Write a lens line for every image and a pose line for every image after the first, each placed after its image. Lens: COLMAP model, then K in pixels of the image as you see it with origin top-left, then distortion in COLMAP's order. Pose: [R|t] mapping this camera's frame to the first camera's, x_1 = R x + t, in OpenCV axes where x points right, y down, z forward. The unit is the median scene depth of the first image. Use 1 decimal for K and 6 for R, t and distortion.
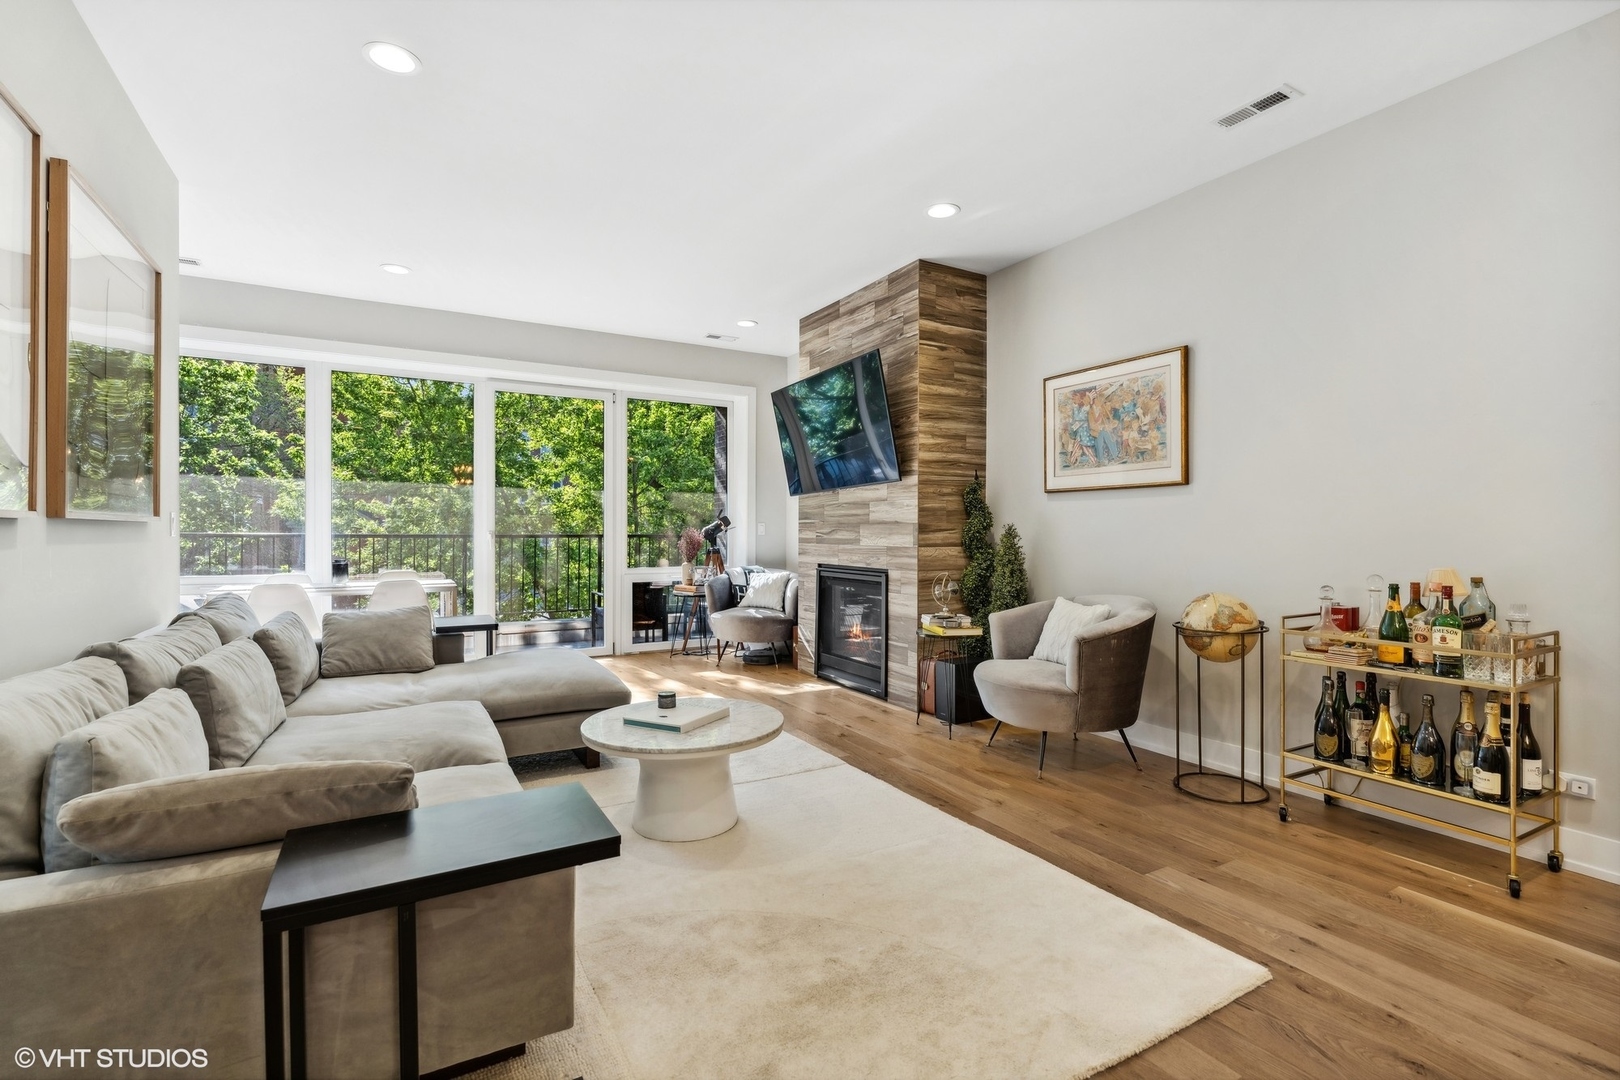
lens RADIAL K [[739.1, 0, 810.0], [0, 739.1, 540.0], [0, 0, 1]] dist [-0.017665, -0.000107]
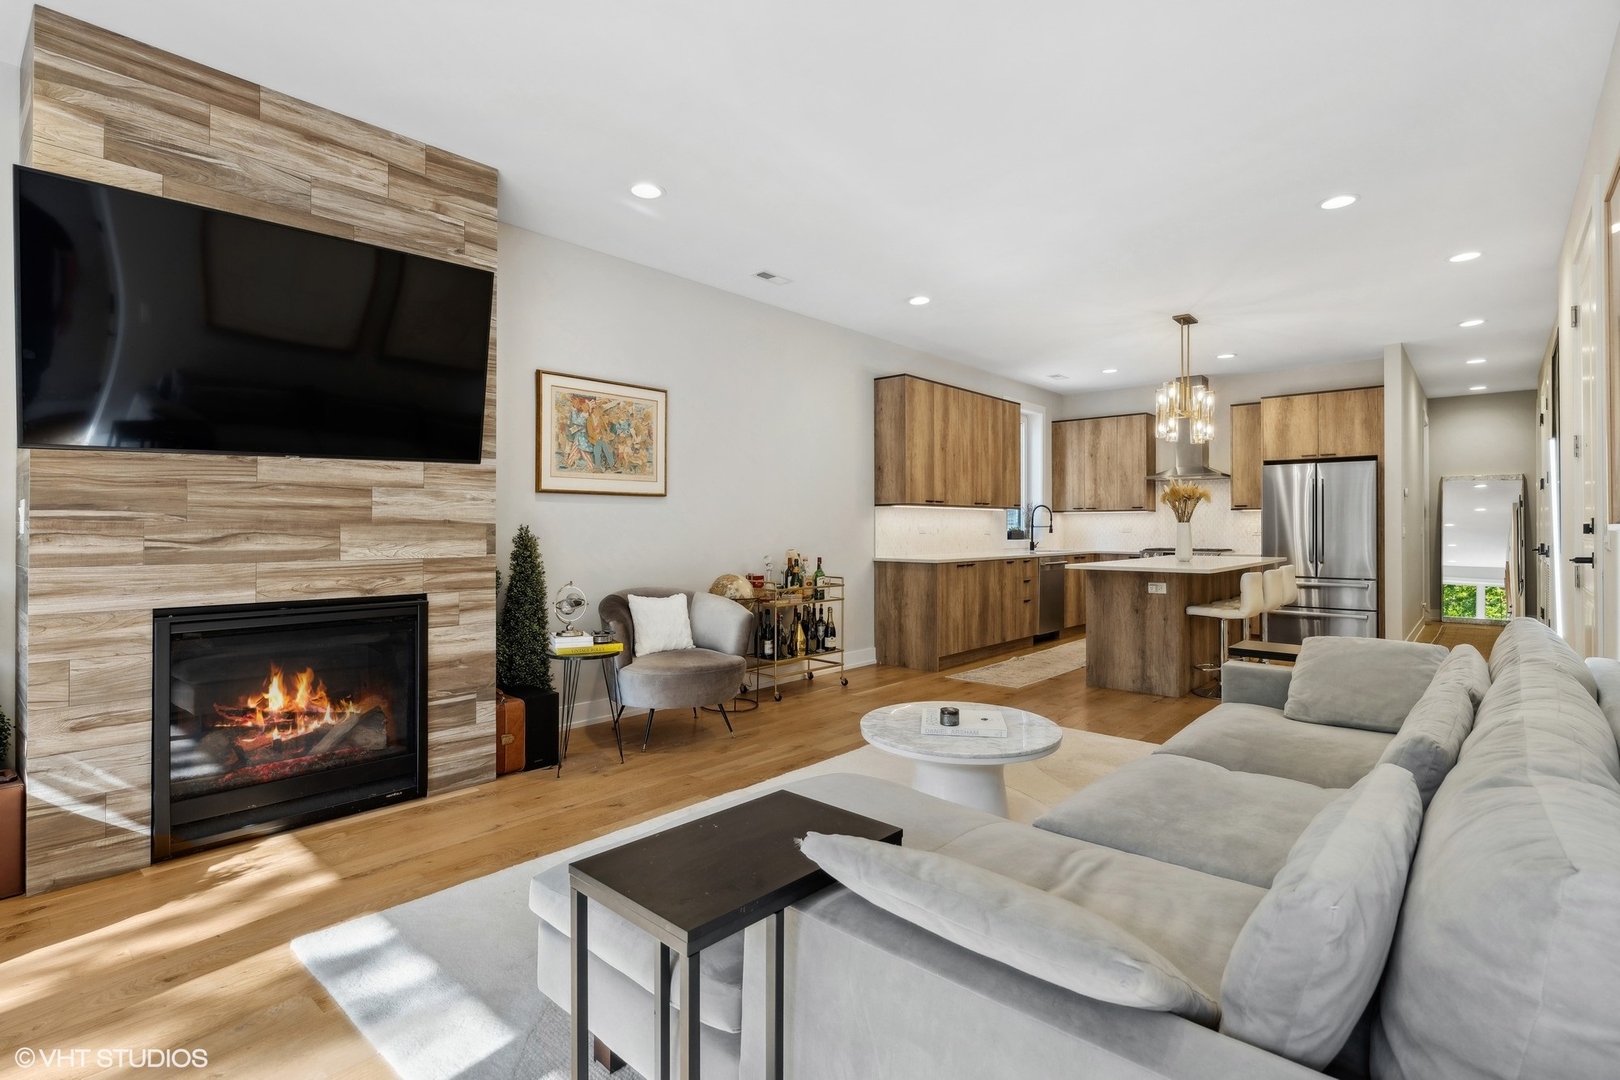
lens RADIAL K [[776.2, 0, 807.3], [0, 776.2, 524.3], [0, 0, 1]] dist [-0.003244, 0.000367]
pose [[-0.315931, 0.001297, 0.948781, -0.664617], [0.008626, 0.999962, 0.001505, -0.020060], [-0.948743, 0.008659, -0.315930, 0.912848]]
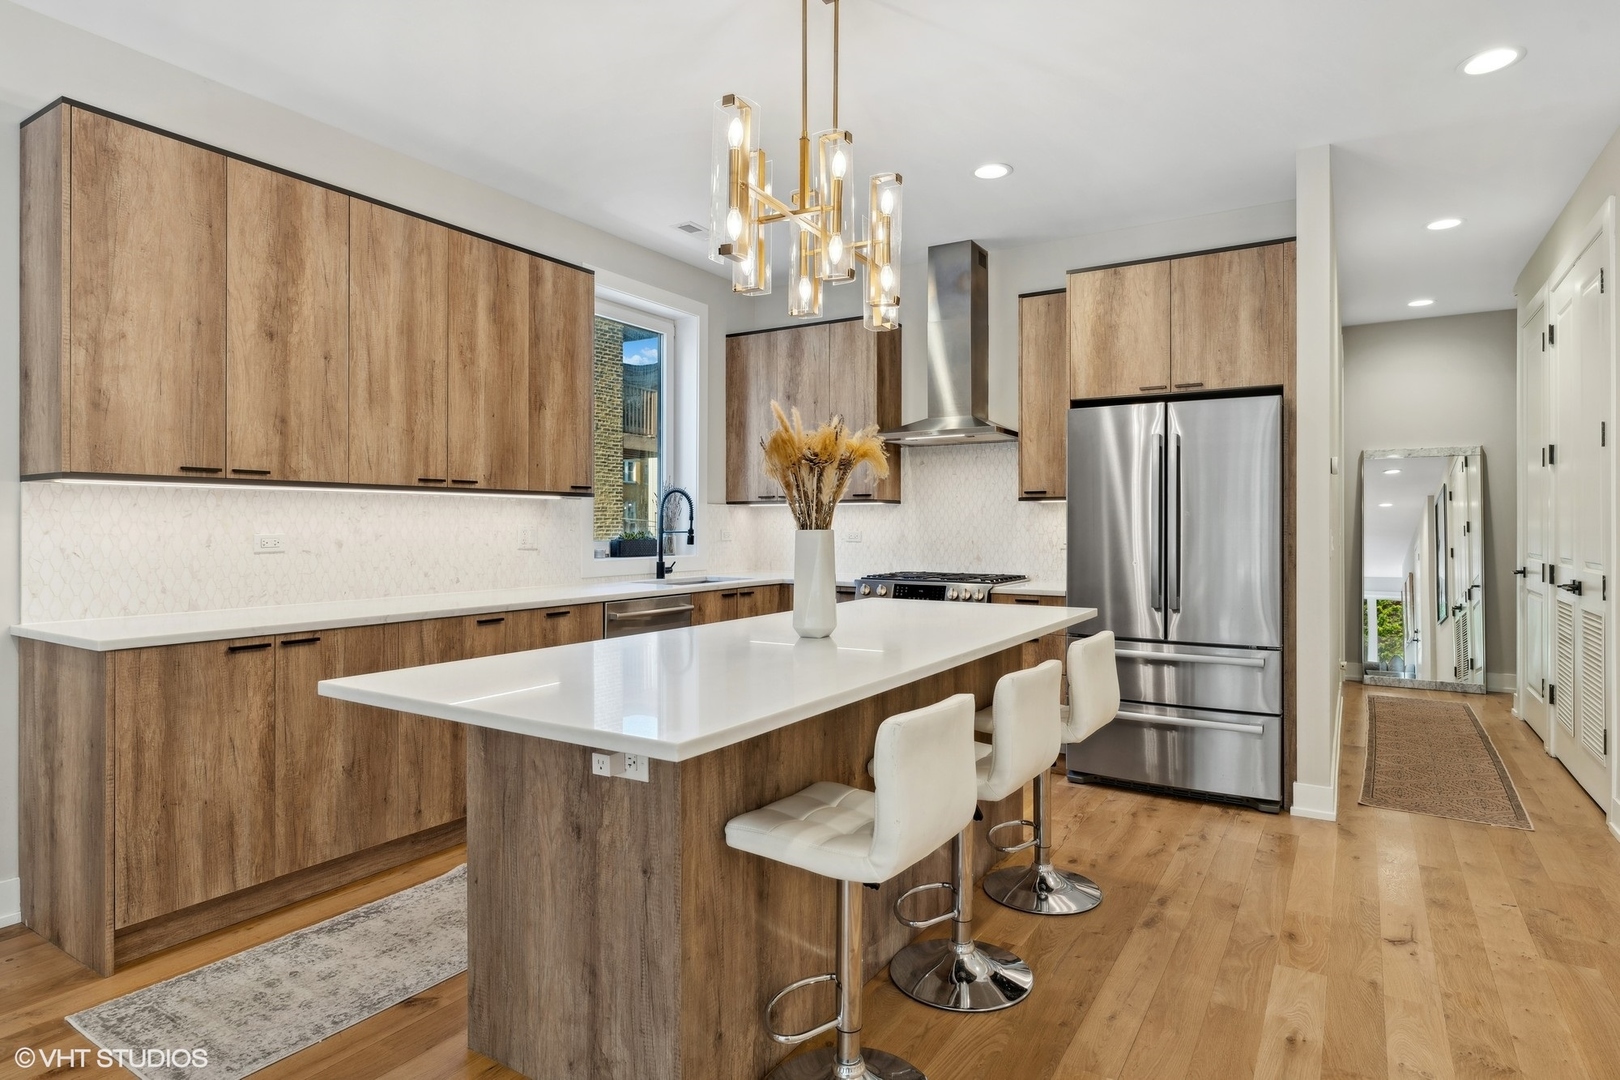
lens RADIAL K [[885.6, 0, 807.8], [0, 885.6, 525.1], [0, 0, 1]] dist [0.000224, -0.000158]
pose [[-0.469975, -0.005051, 0.882665, -0.111980], [0.006380, 0.999938, 0.009119, -0.023656], [-0.882657, 0.009917, -0.469913, 0.170470]]
